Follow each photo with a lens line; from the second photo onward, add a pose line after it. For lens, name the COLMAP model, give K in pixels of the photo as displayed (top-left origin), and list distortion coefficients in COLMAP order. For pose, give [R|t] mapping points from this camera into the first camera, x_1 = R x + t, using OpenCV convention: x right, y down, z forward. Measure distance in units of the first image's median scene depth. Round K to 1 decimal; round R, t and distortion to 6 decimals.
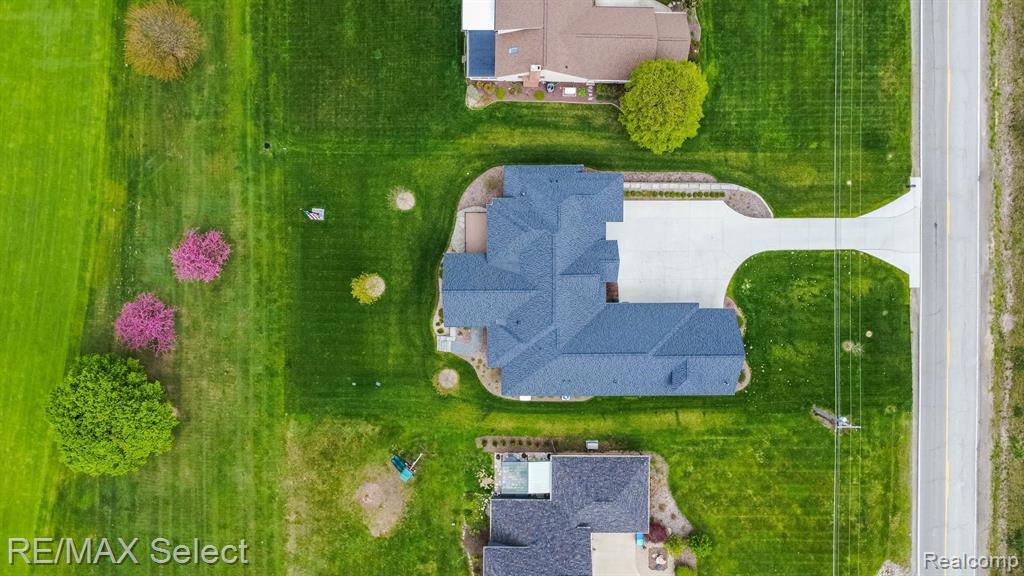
lens RADIAL K [[783.1, 0, 512.0], [0, 783.1, 288.0], [0, 0, 1]] dist [0.003447, 0.000236]
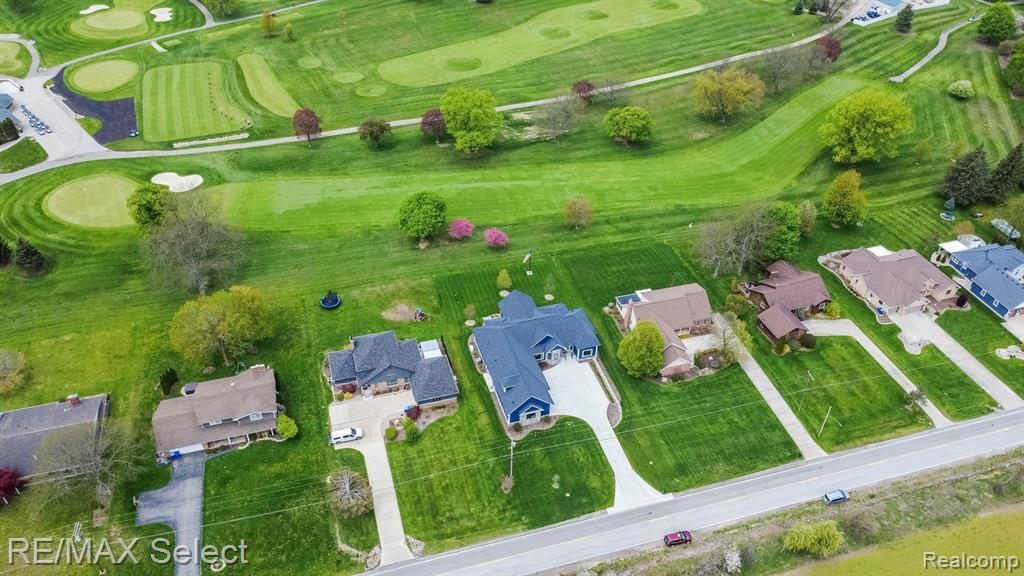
lens RADIAL K [[783.1, 0, 512.0], [0, 783.1, 288.0], [0, 0, 1]] dist [0.003447, 0.000236]
pose [[0.296581, 0.594053, -0.747757, 1.341204], [-0.953480, 0.139914, -0.267022, 0.520293], [-0.054003, 0.792165, 0.607913, -0.249994]]
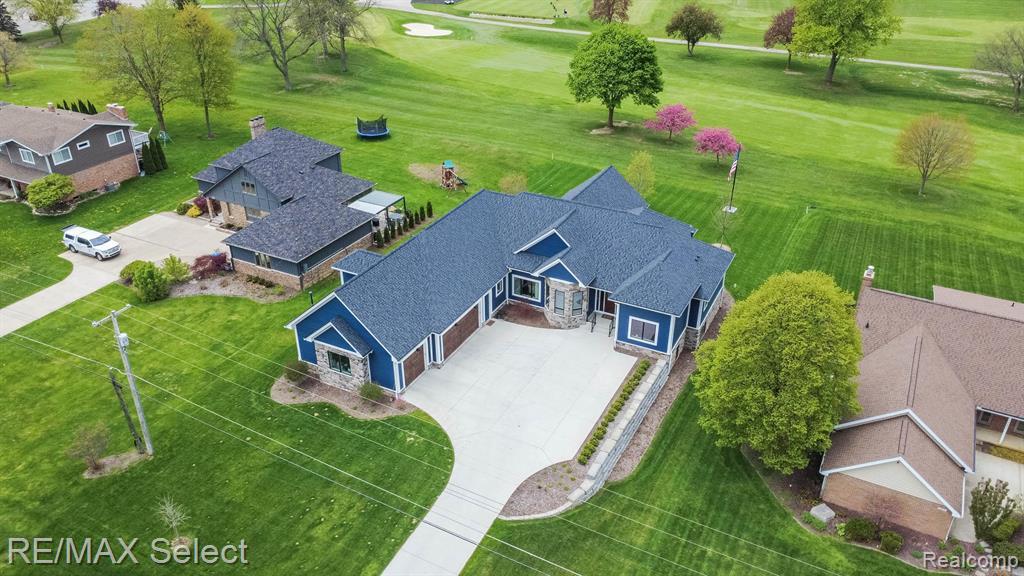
lens RADIAL K [[768.4, 0, 512.0], [0, 768.4, 288.0], [0, 0, 1]] dist [0.003923, 0.003658]
pose [[-0.462841, 0.419739, -0.780767, 0.638121], [-0.885476, -0.260027, 0.385122, -0.243096], [-0.041370, 0.869601, 0.492020, 0.635541]]
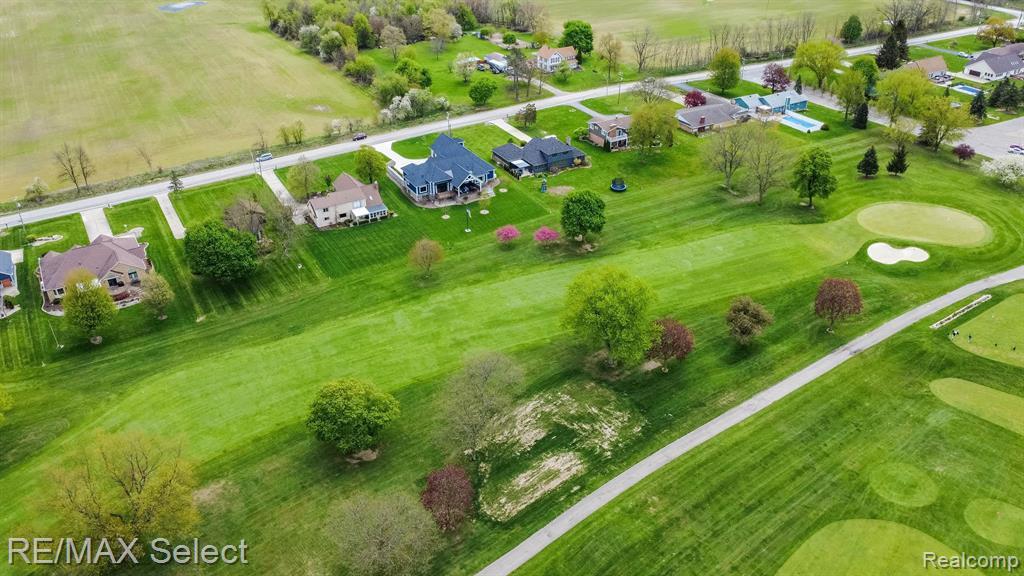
lens RADIAL K [[768.4, 0, 512.0], [0, 768.4, 288.0], [0, 0, 1]] dist [0.003923, 0.003658]
pose [[-0.496089, -0.460023, 0.736393, -2.009586], [0.867562, -0.296906, 0.398978, -0.913663], [0.035101, 0.836795, 0.546390, -0.063250]]
